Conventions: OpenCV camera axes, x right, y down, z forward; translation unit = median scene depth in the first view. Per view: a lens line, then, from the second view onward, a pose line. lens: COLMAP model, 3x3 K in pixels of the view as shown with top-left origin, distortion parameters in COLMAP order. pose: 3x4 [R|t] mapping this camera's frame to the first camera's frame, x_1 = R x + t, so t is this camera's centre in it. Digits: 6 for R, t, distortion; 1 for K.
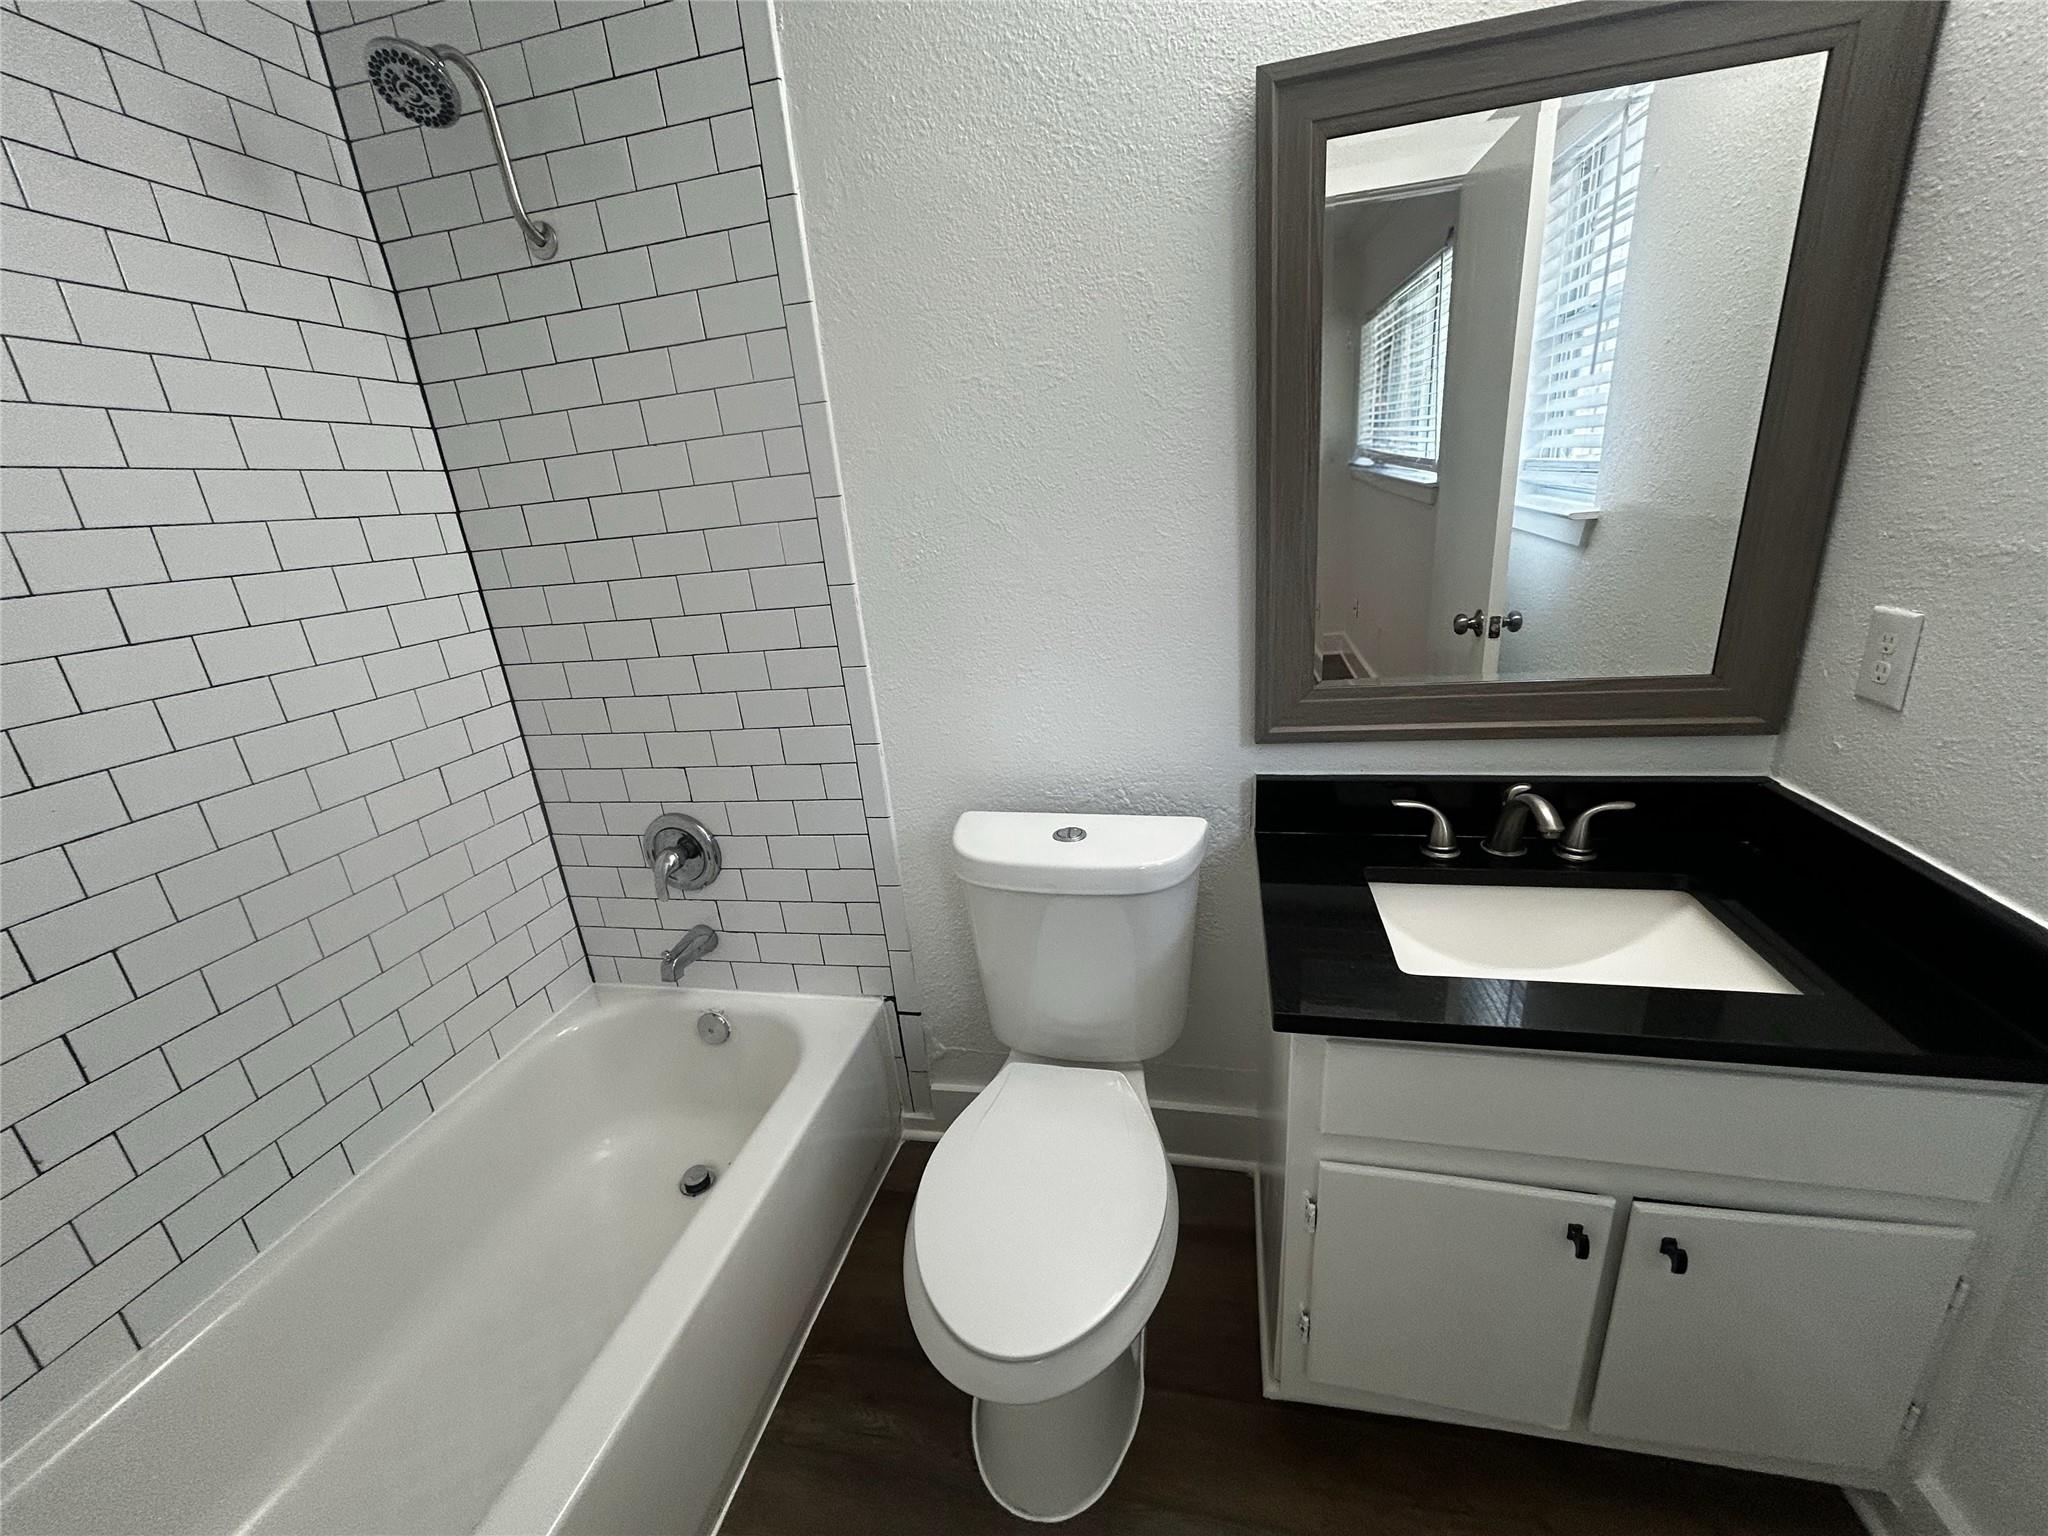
lens RADIAL K [[827.0, 0, 1024.0], [0, 827.0, 768.0], [0, 0, 1]] dist [0.000425, 0.000294]
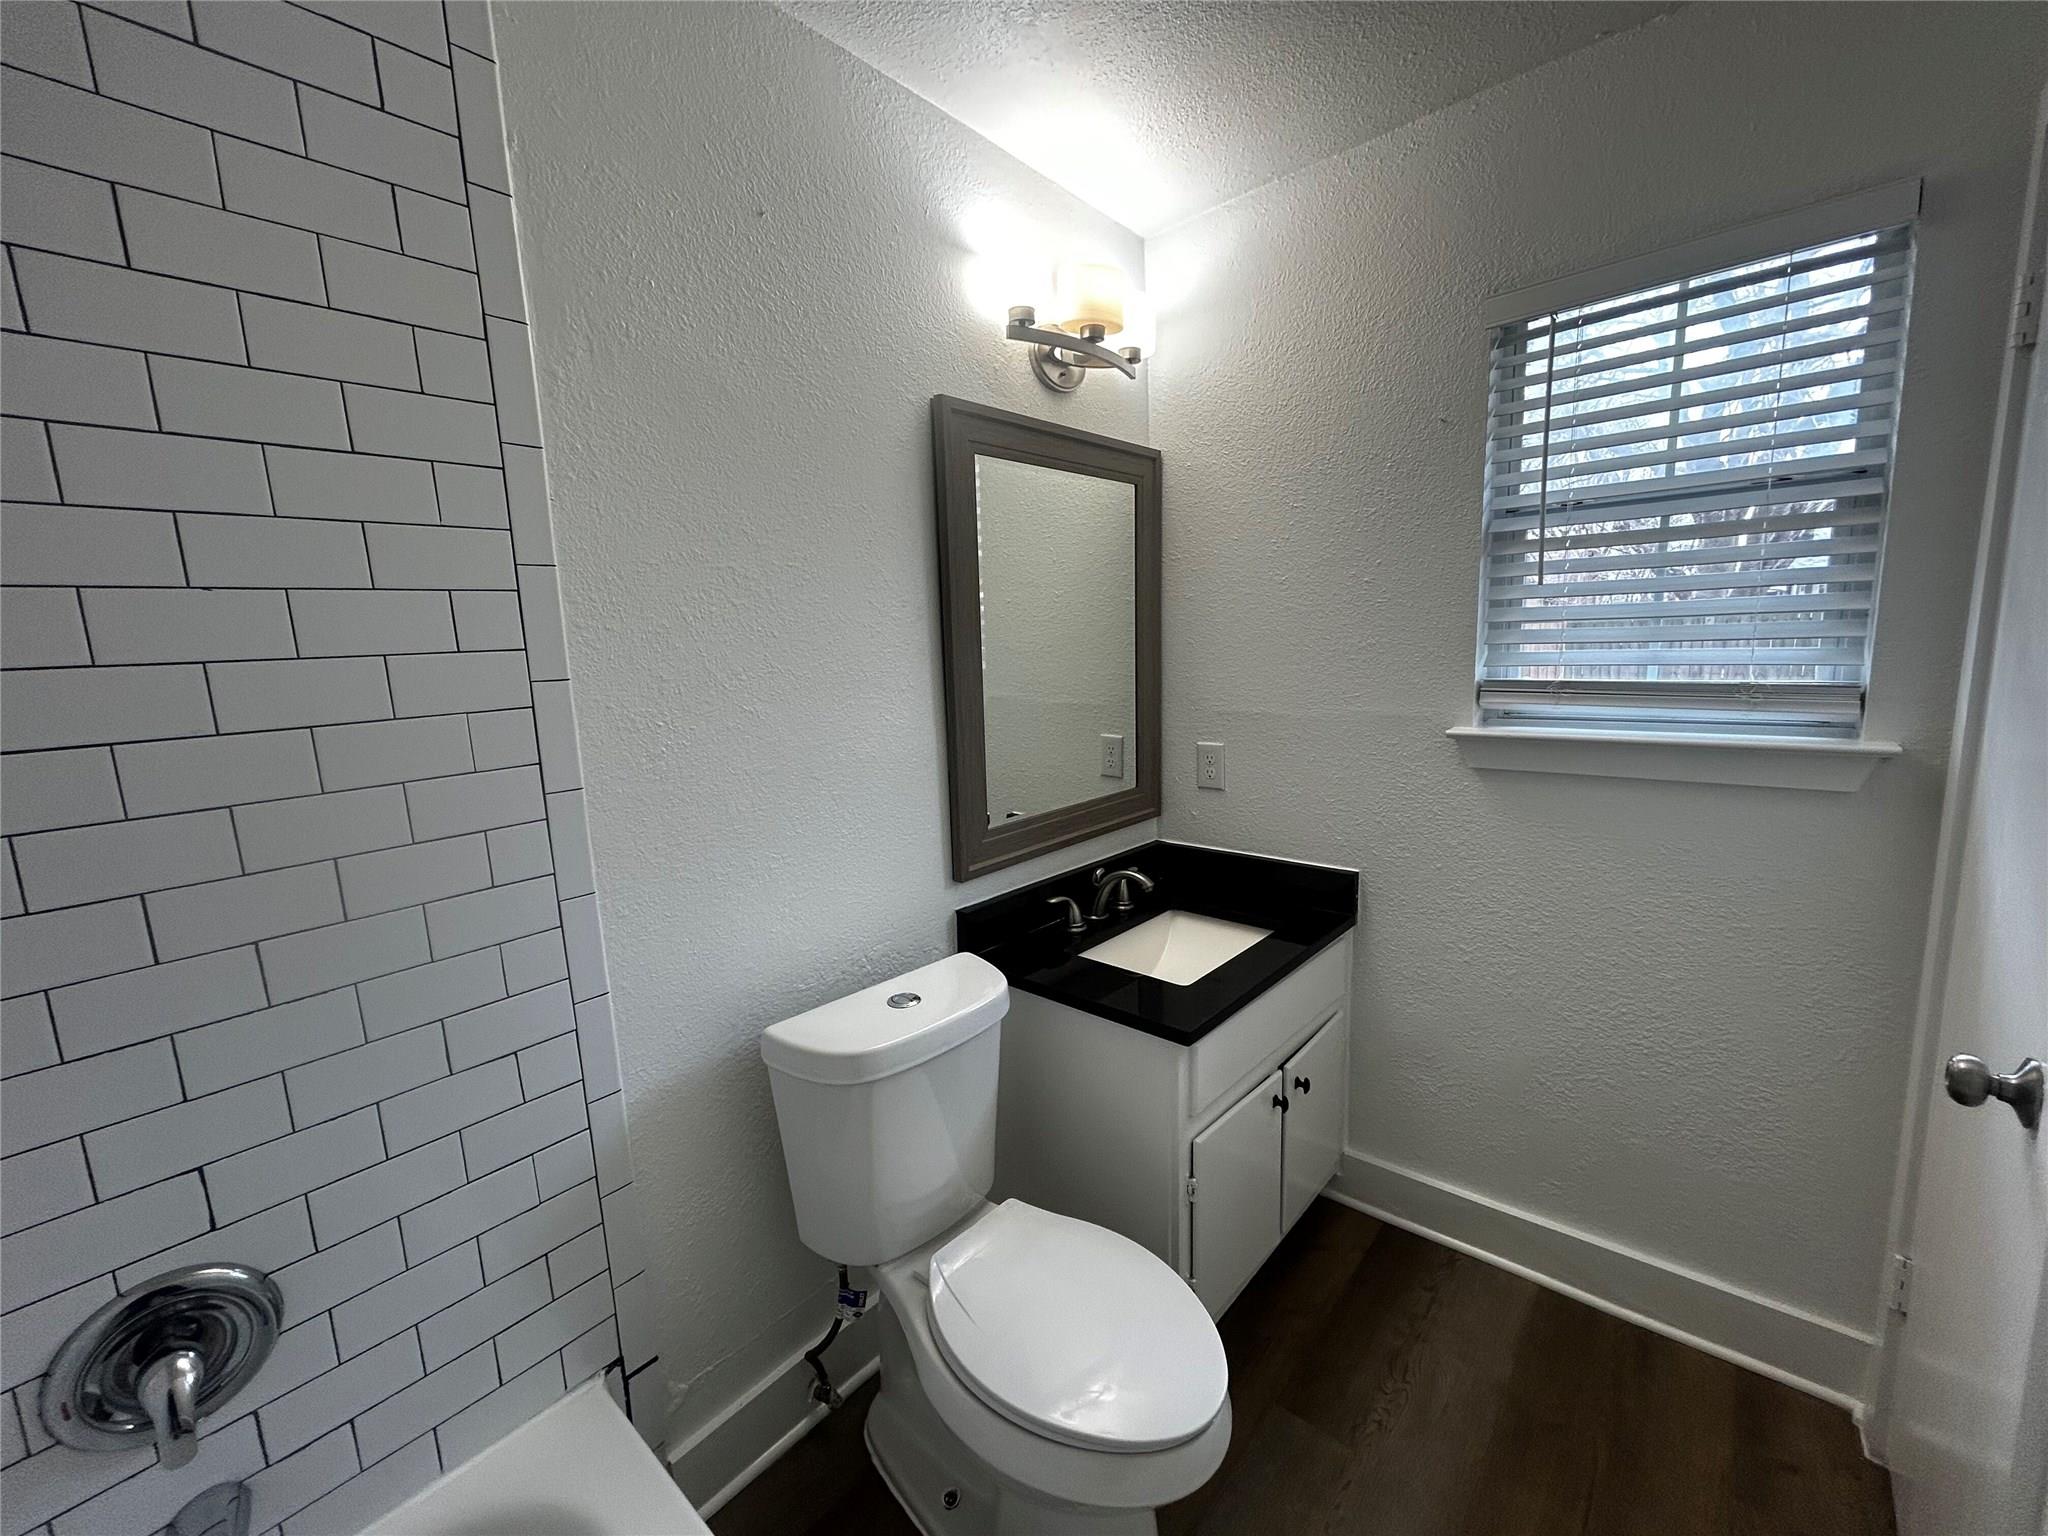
lens RADIAL K [[827.0, 0, 1024.0], [0, 827.0, 768.0], [0, 0, 1]] dist [0.000425, 0.000294]
pose [[0.488819, -0.068514, 0.869691, -0.752202], [0.273418, 0.958715, -0.078150, -0.075014], [-0.828432, 0.275990, 0.487371, 0.307711]]
